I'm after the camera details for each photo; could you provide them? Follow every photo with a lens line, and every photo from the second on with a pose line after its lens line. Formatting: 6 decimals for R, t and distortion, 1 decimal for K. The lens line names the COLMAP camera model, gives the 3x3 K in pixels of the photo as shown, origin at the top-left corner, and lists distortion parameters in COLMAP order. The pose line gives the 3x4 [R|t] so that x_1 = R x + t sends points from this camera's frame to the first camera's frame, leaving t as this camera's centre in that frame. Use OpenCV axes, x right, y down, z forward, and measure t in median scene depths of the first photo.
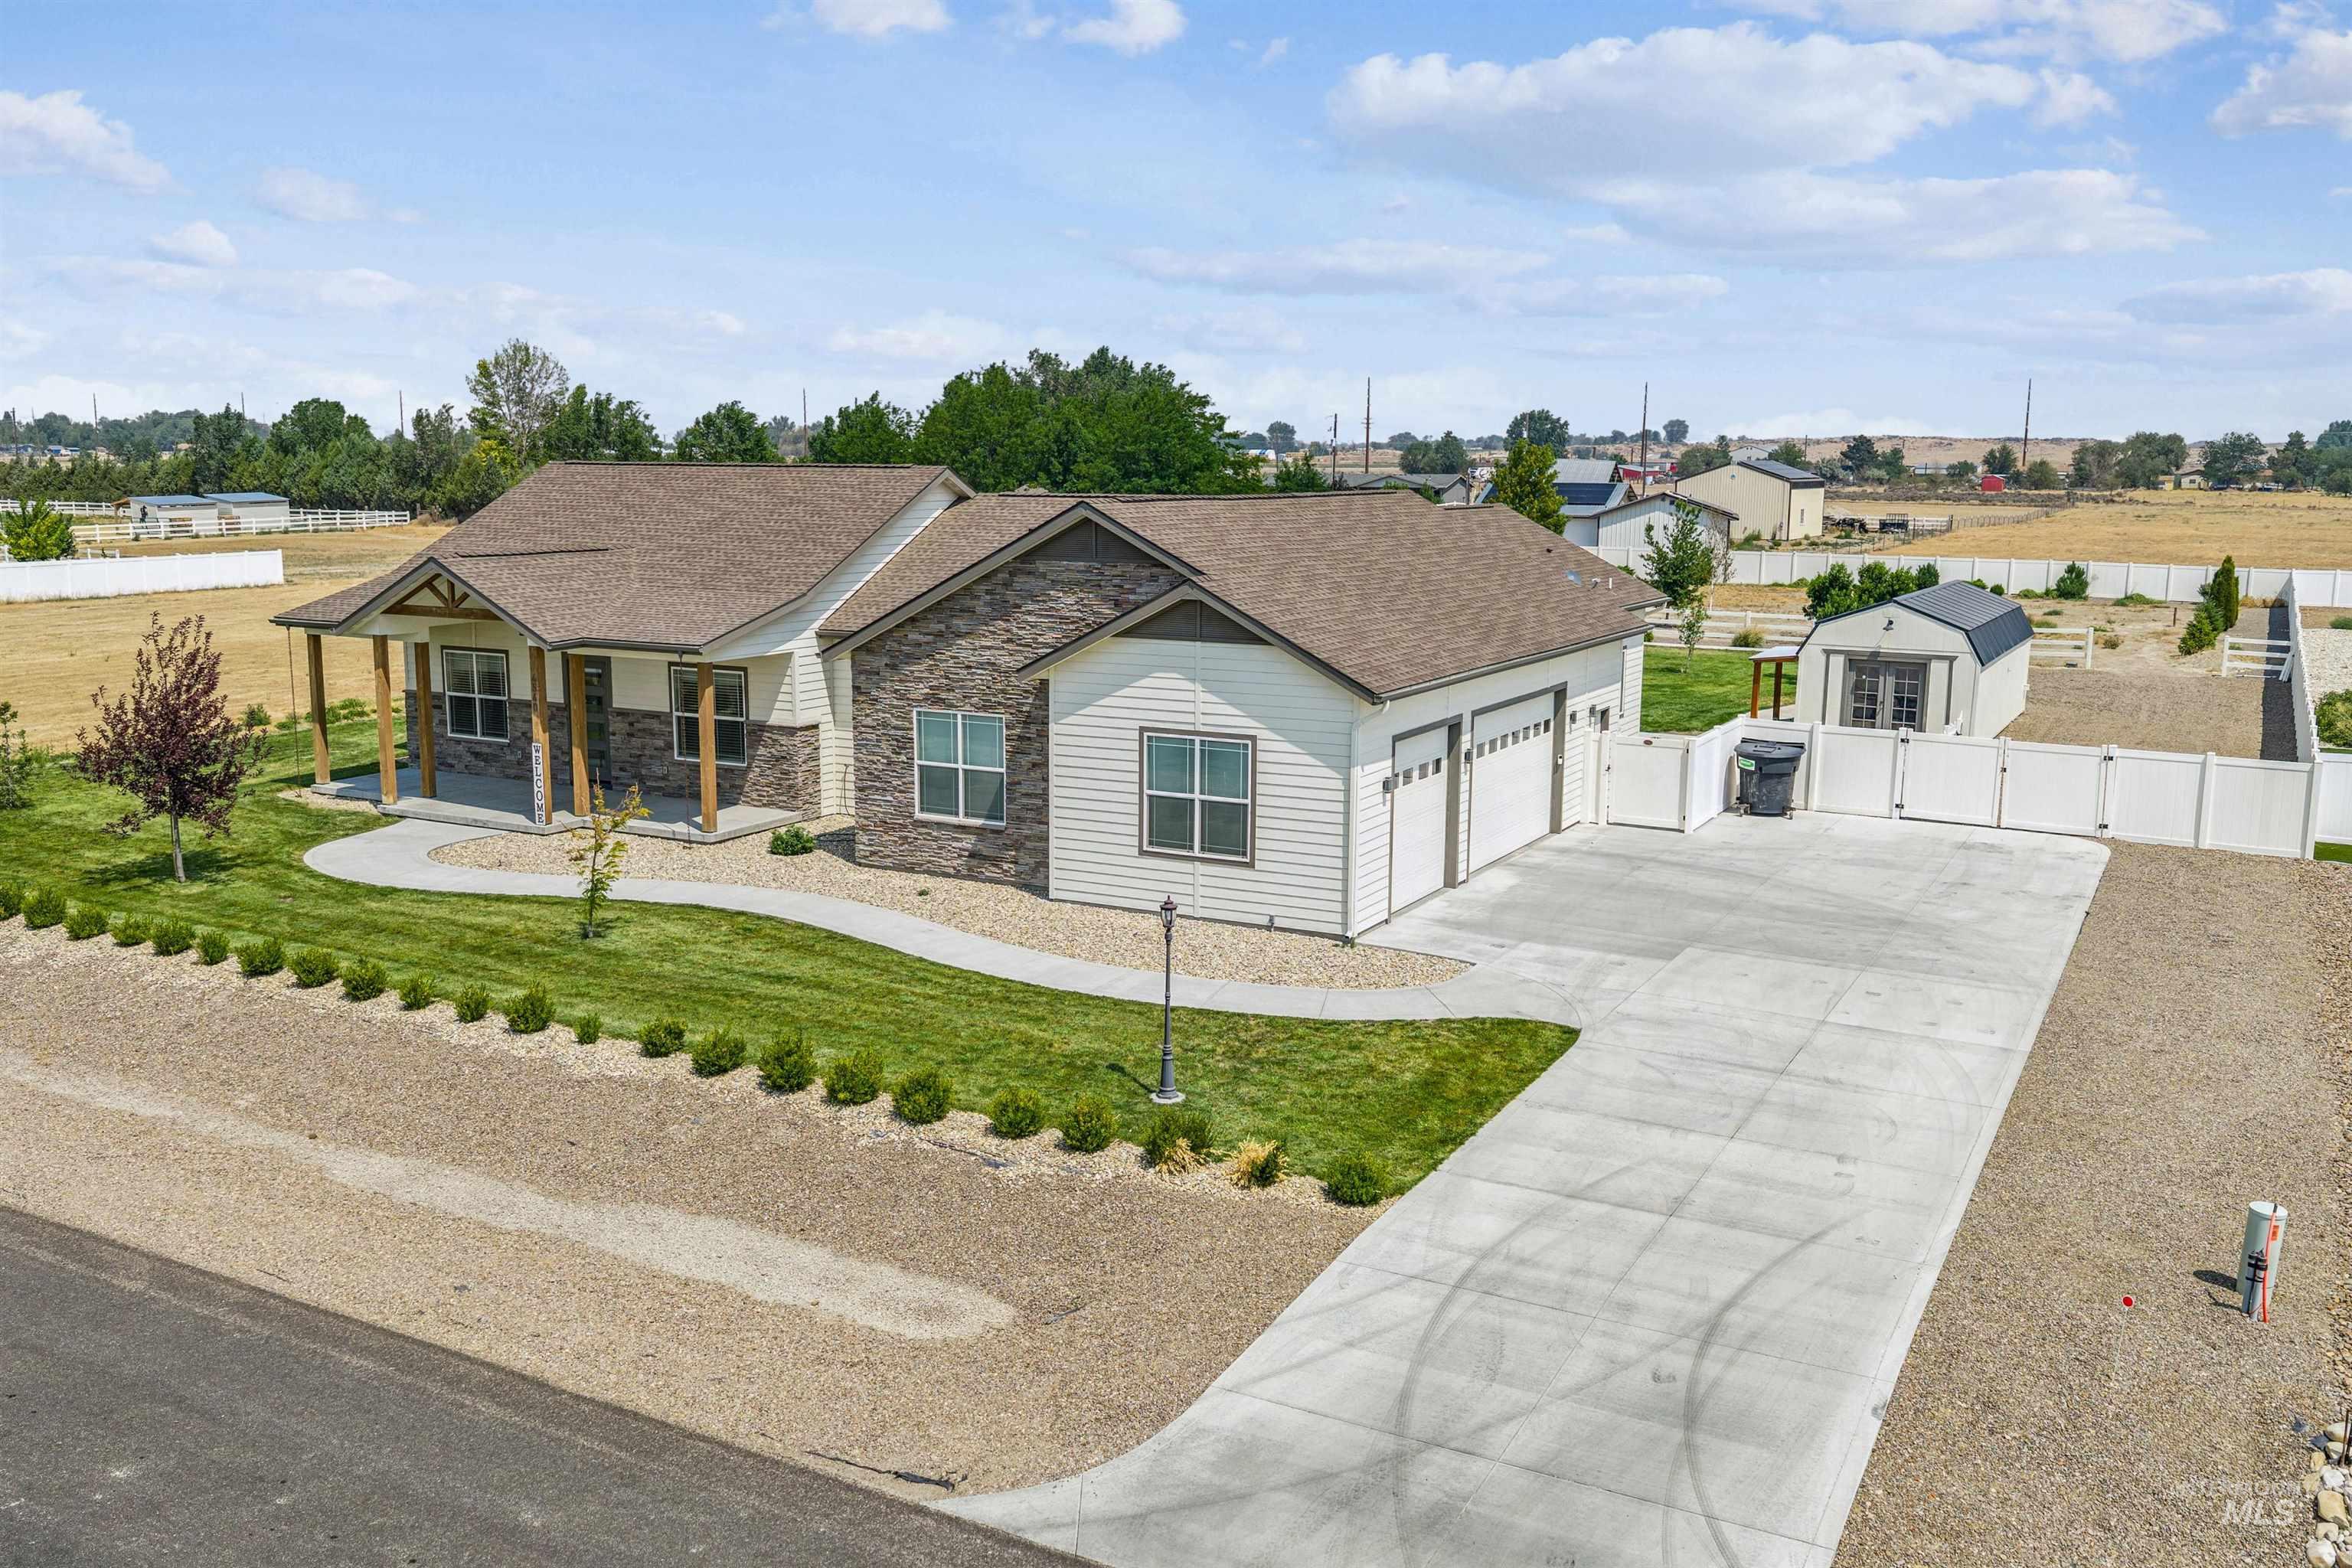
lens RADIAL K [[1965.1, 0, 1178.3], [0, 1965.1, 784.1], [0, 0, 1]] dist [0.011159, -0.018010]
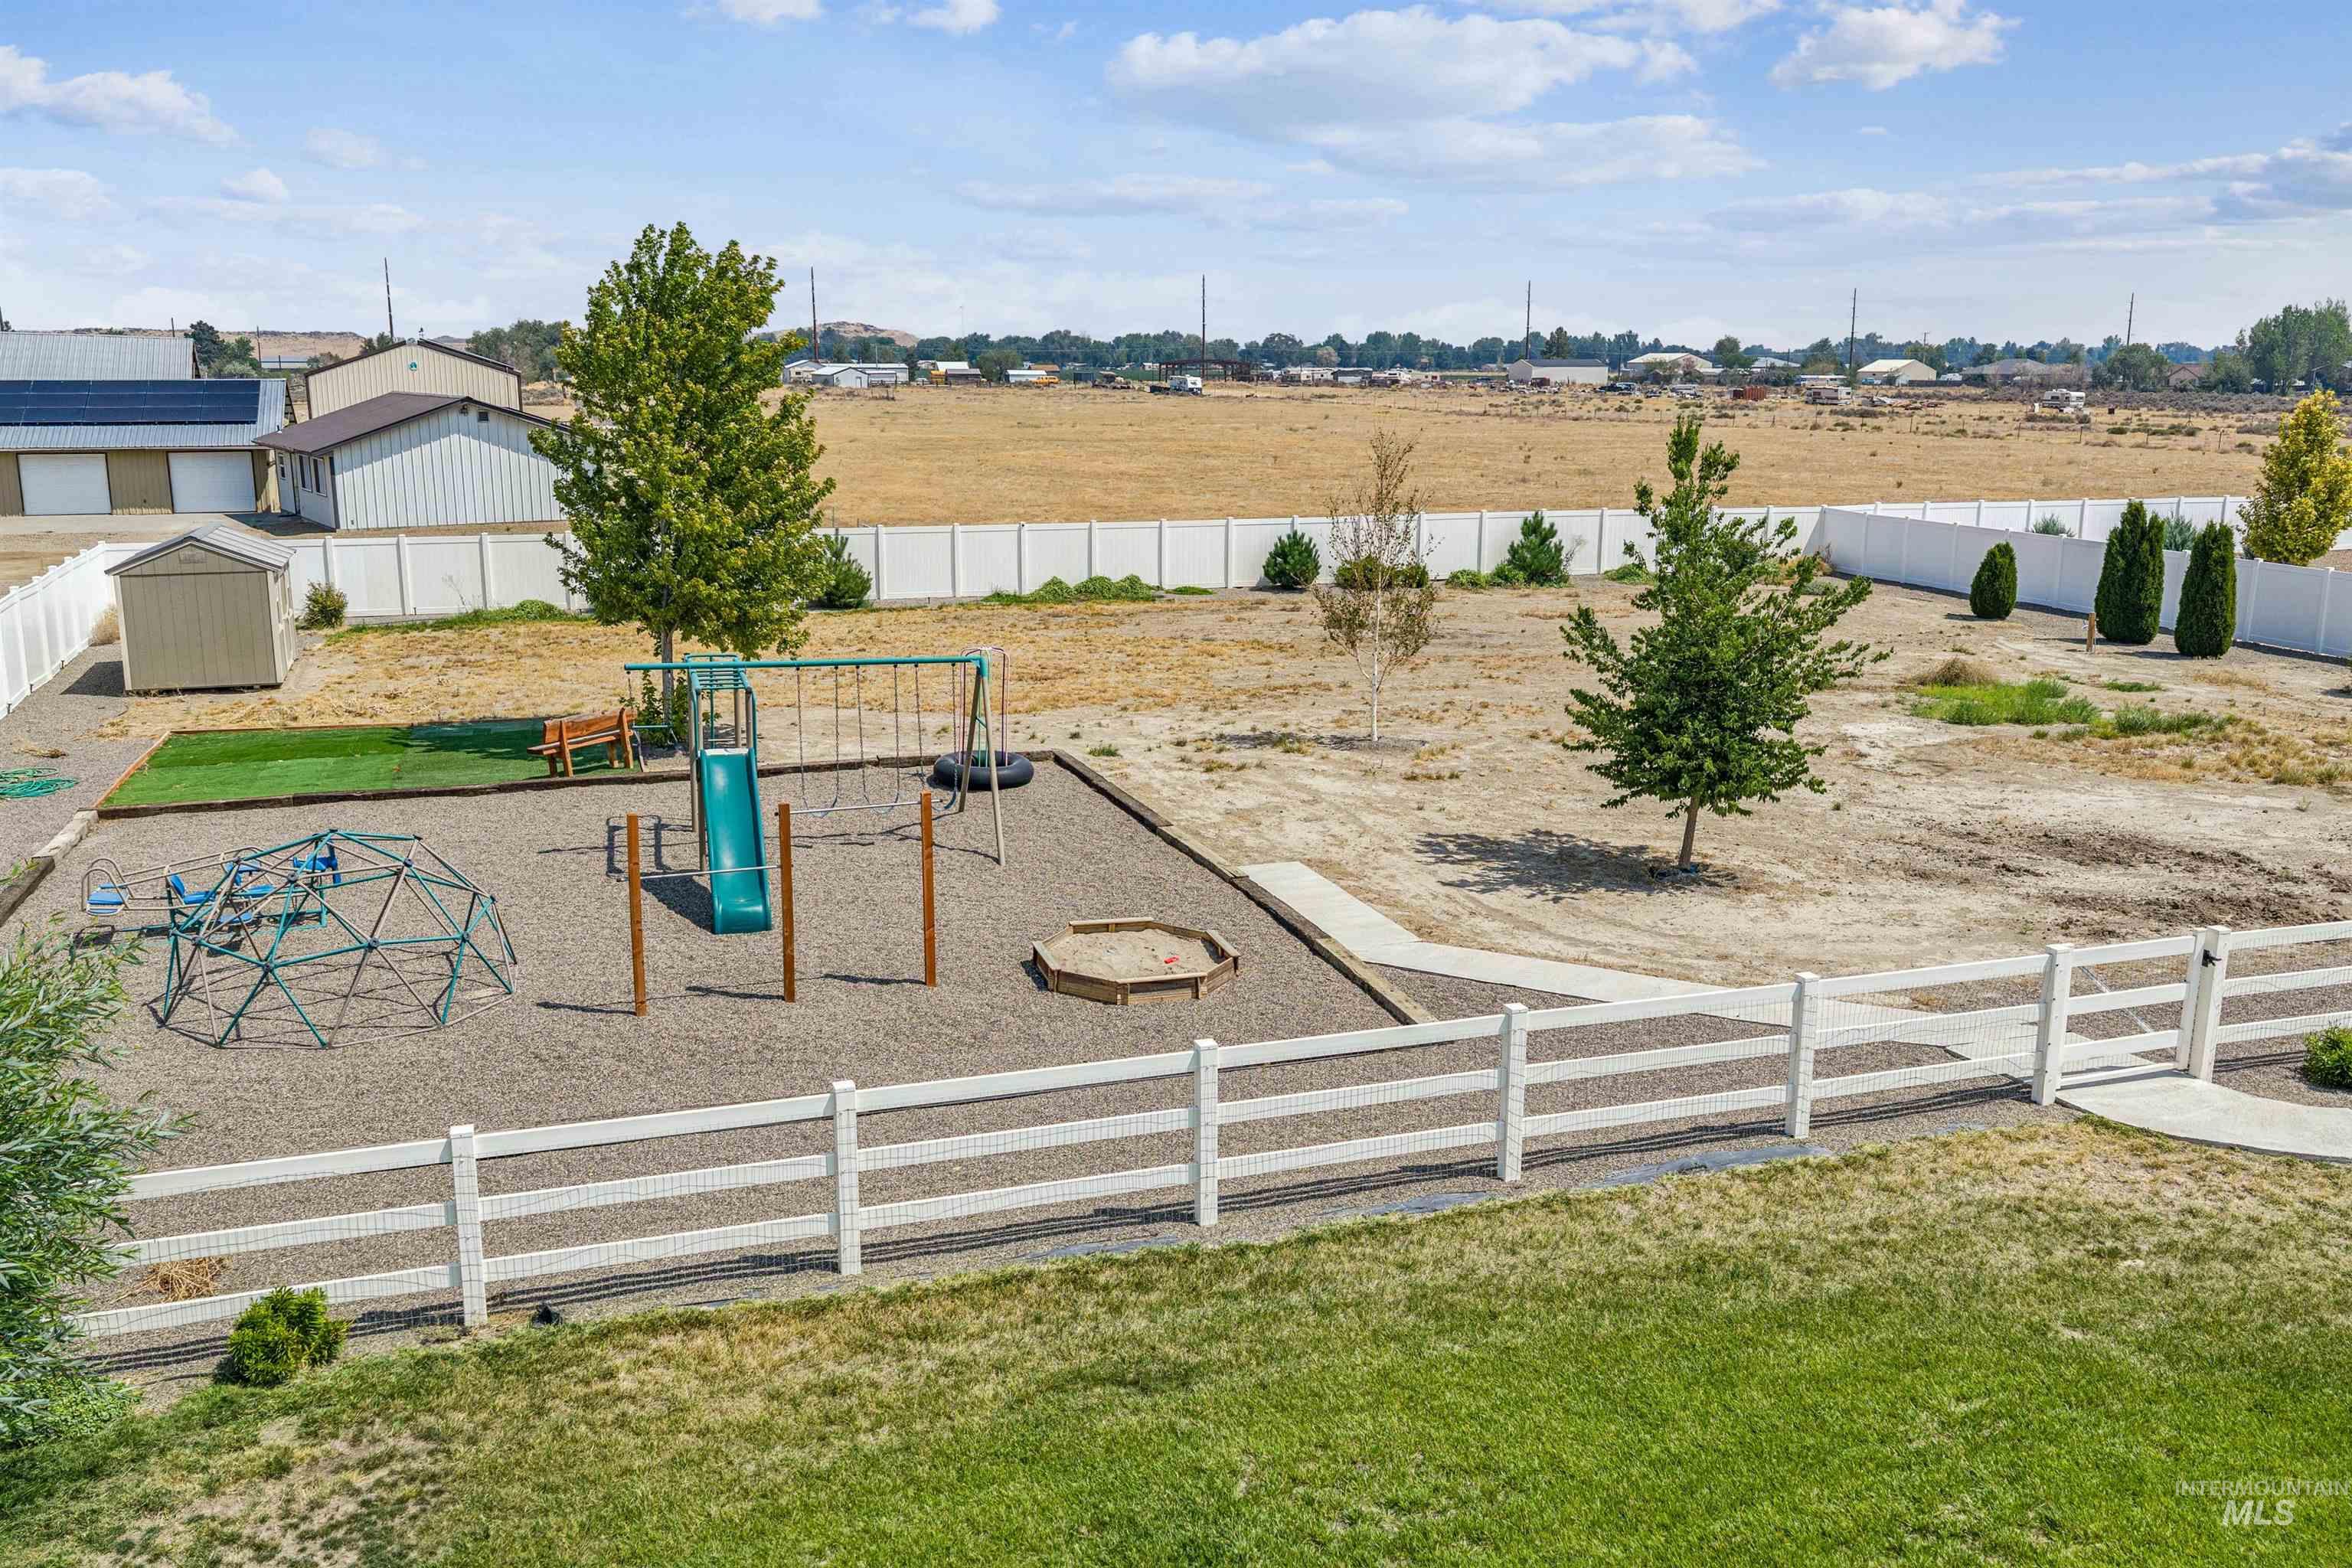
lens RADIAL K [[1965.1, 0, 1178.3], [0, 1965.1, 784.1], [0, 0, 1]] dist [0.011159, -0.018010]
pose [[0.671219, -0.162177, 0.723301, -0.005488], [0.124987, 0.986563, 0.105218, -0.377542], [-0.730646, 0.019779, 0.682470, 2.474334]]
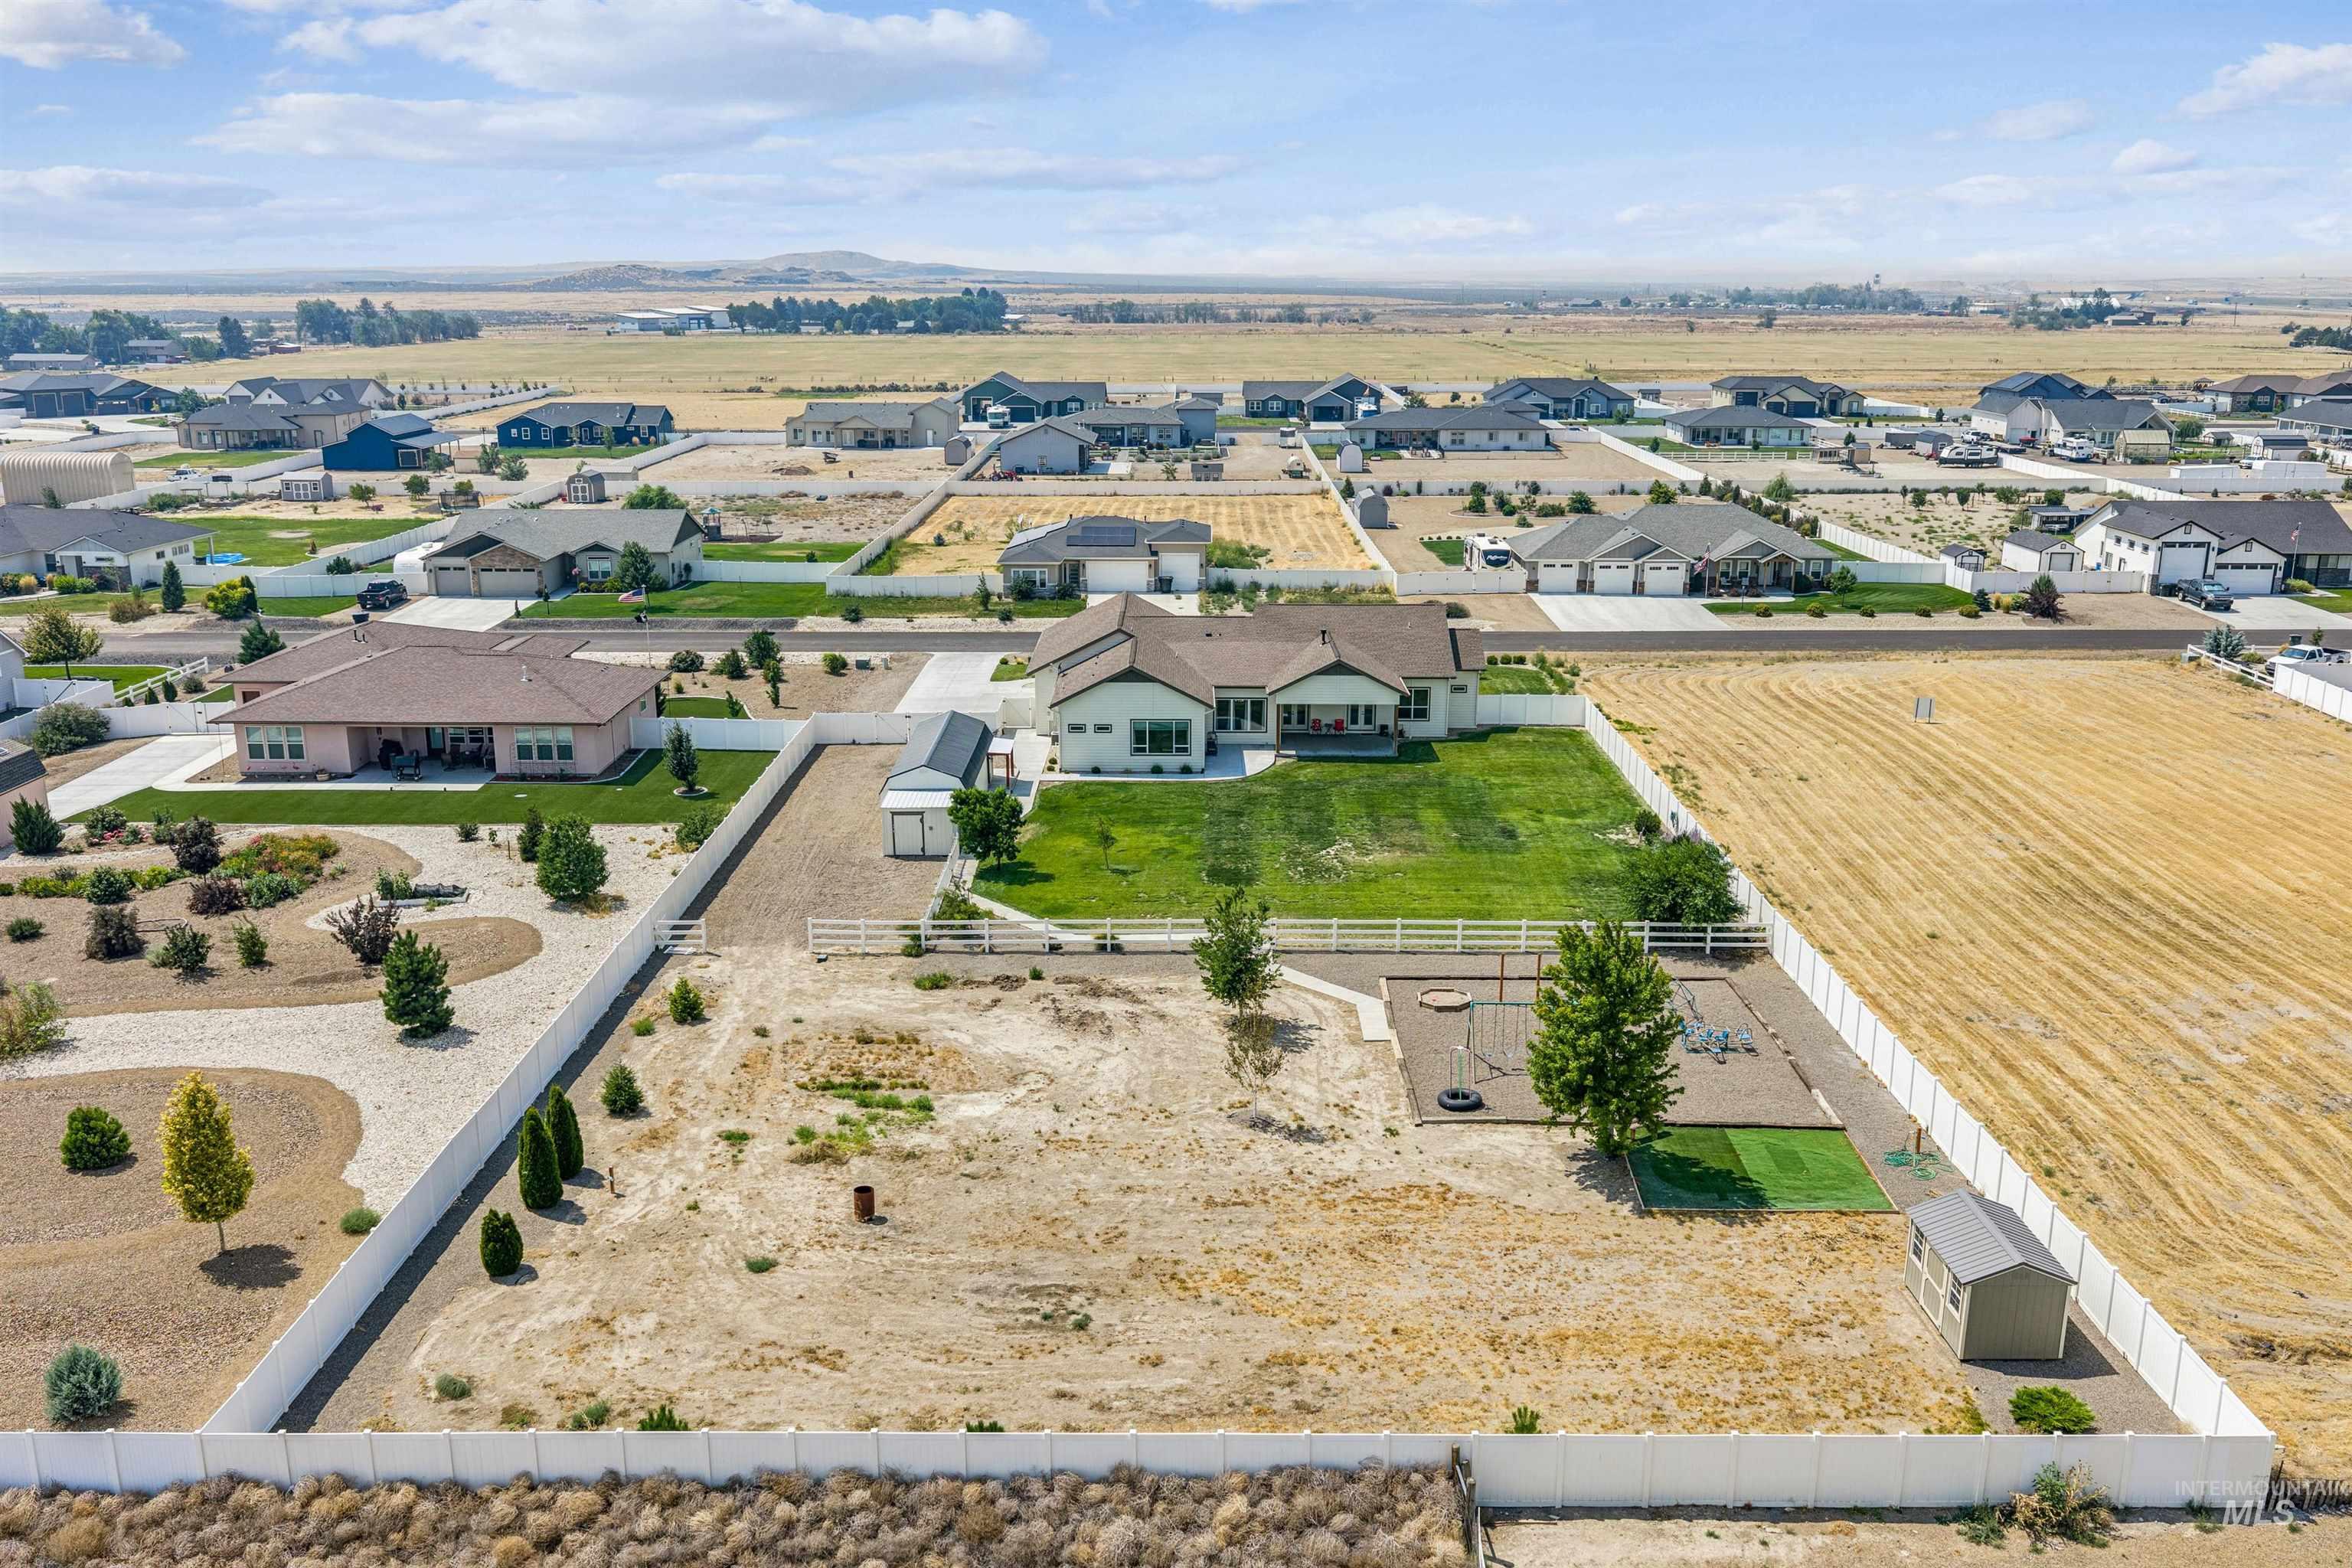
lens RADIAL K [[1965.1, 0, 1178.3], [0, 1965.1, 784.1], [0, 0, 1]] dist [0.011159, -0.018010]
pose [[-0.879536, 0.113592, -0.462076, 1.868991], [-0.085367, 0.917663, 0.388081, -1.432571], [0.468113, 0.380777, -0.797421, 4.659026]]
